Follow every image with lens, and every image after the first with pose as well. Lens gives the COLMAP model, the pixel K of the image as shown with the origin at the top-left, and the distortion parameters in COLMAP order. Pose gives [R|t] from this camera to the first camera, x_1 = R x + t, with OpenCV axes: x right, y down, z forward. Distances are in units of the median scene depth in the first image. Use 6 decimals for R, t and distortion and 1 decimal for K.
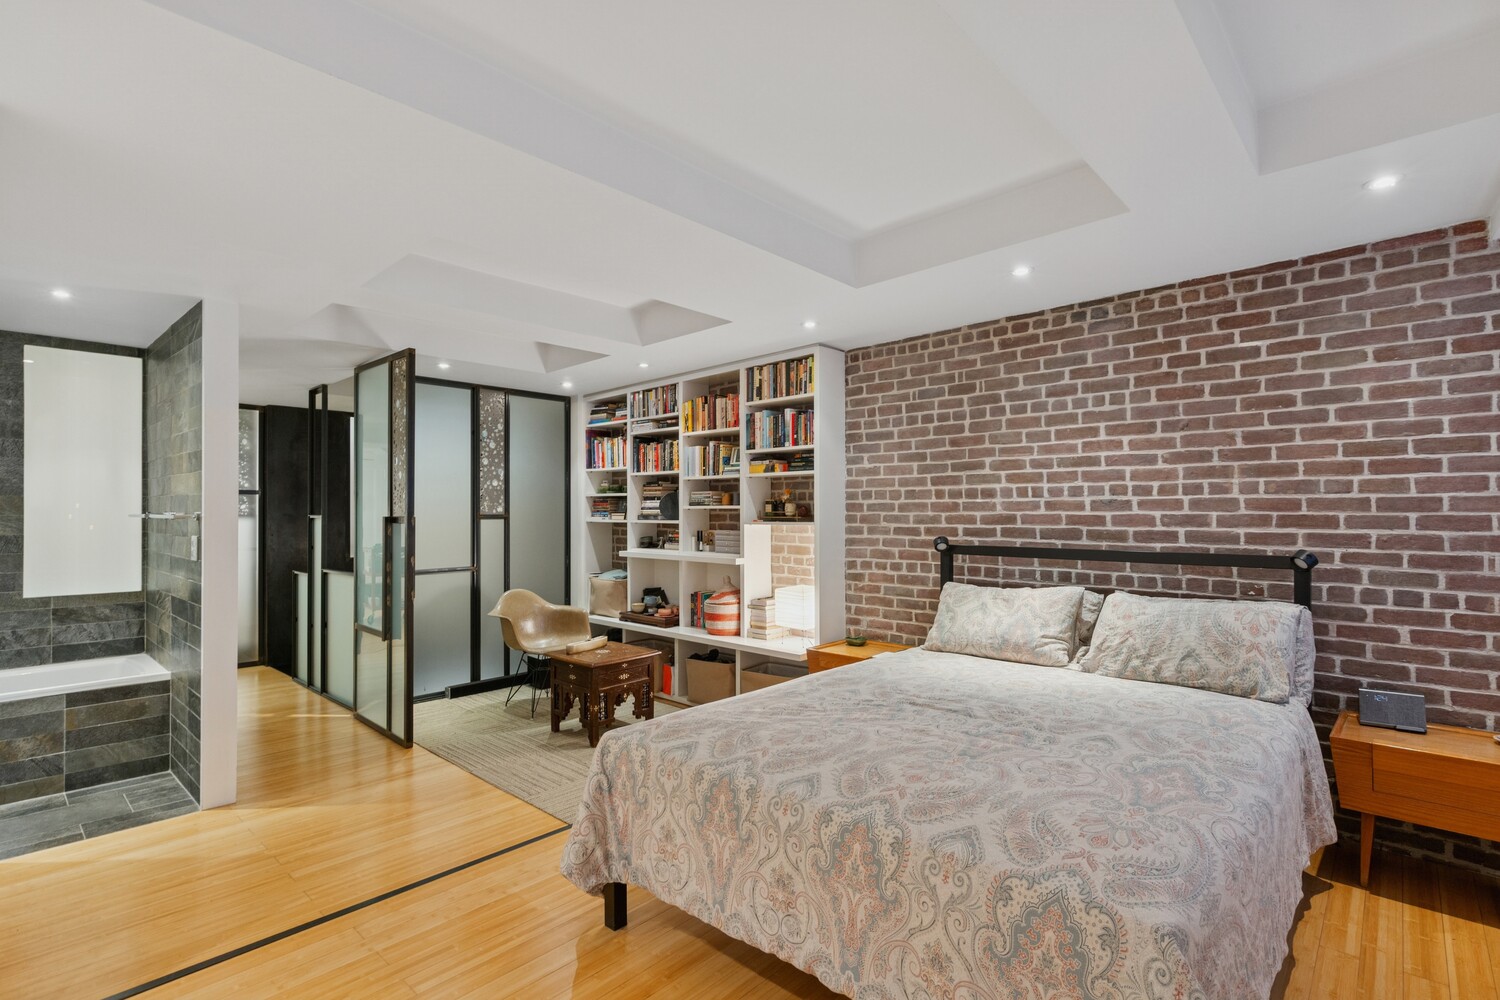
lens RADIAL K [[732.0, 0, 755.3], [0, 732.0, 507.5], [0, 0, 1]] dist [-0.001086, -0.000519]
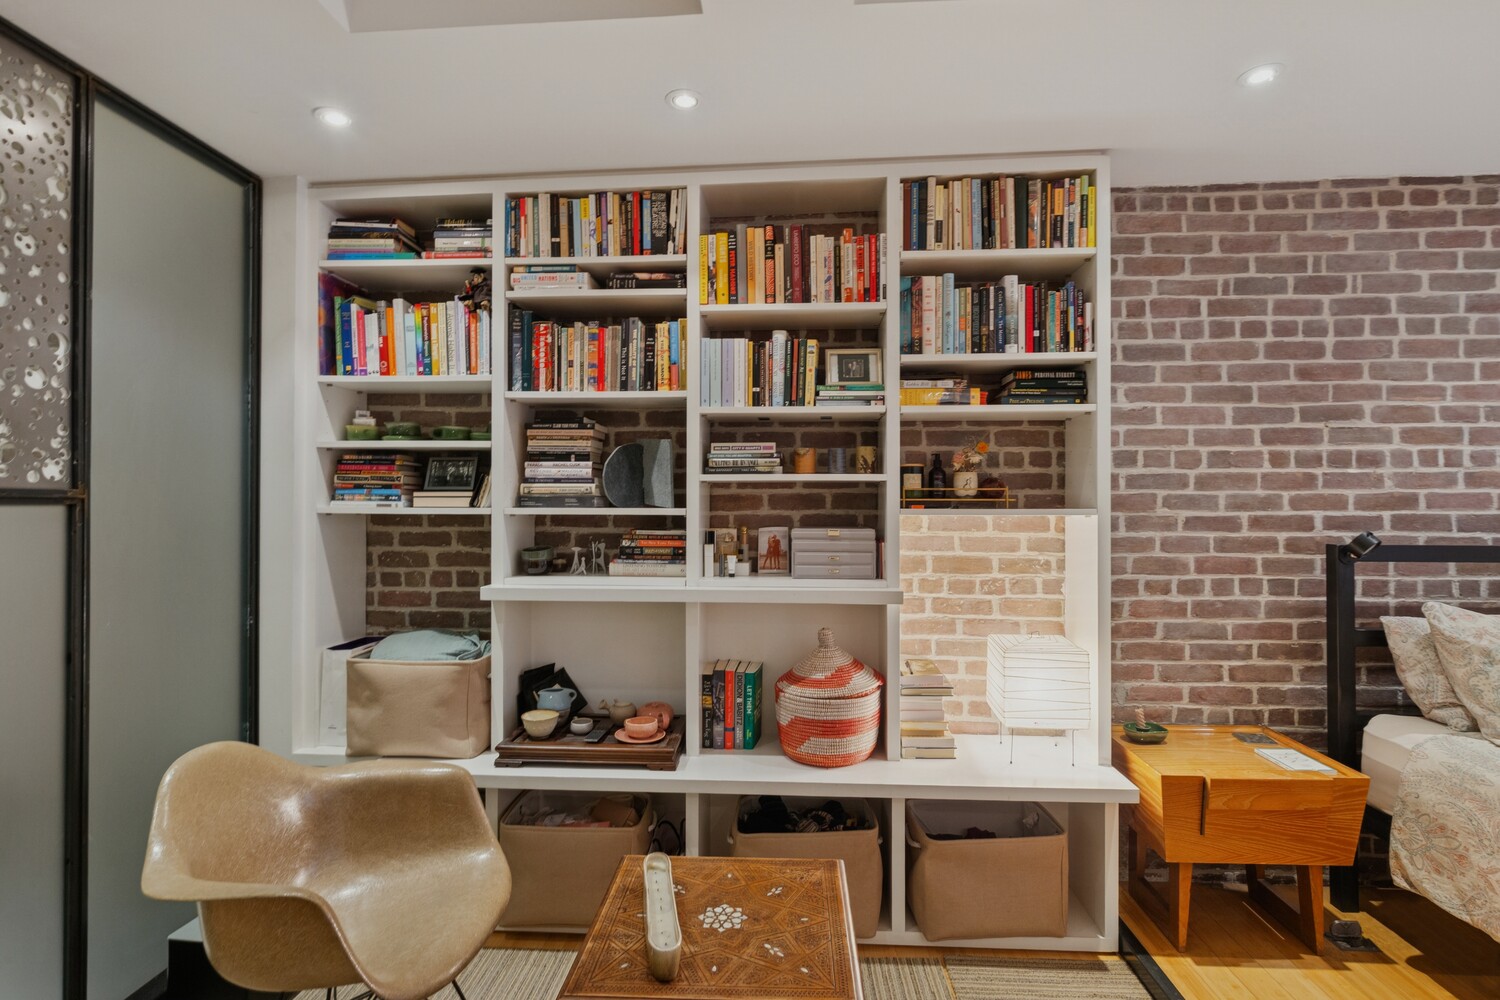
lens RADIAL K [[732.0, 0, 750.1], [0, 732.0, 495.4], [0, 0, 1]] dist [-0.001086, -0.000519]
pose [[0.762722, 0.010033, 0.646649, -0.408551], [-0.004785, 0.999940, -0.009871, 0.016857], [-0.646709, 0.004435, 0.762724, 0.753790]]
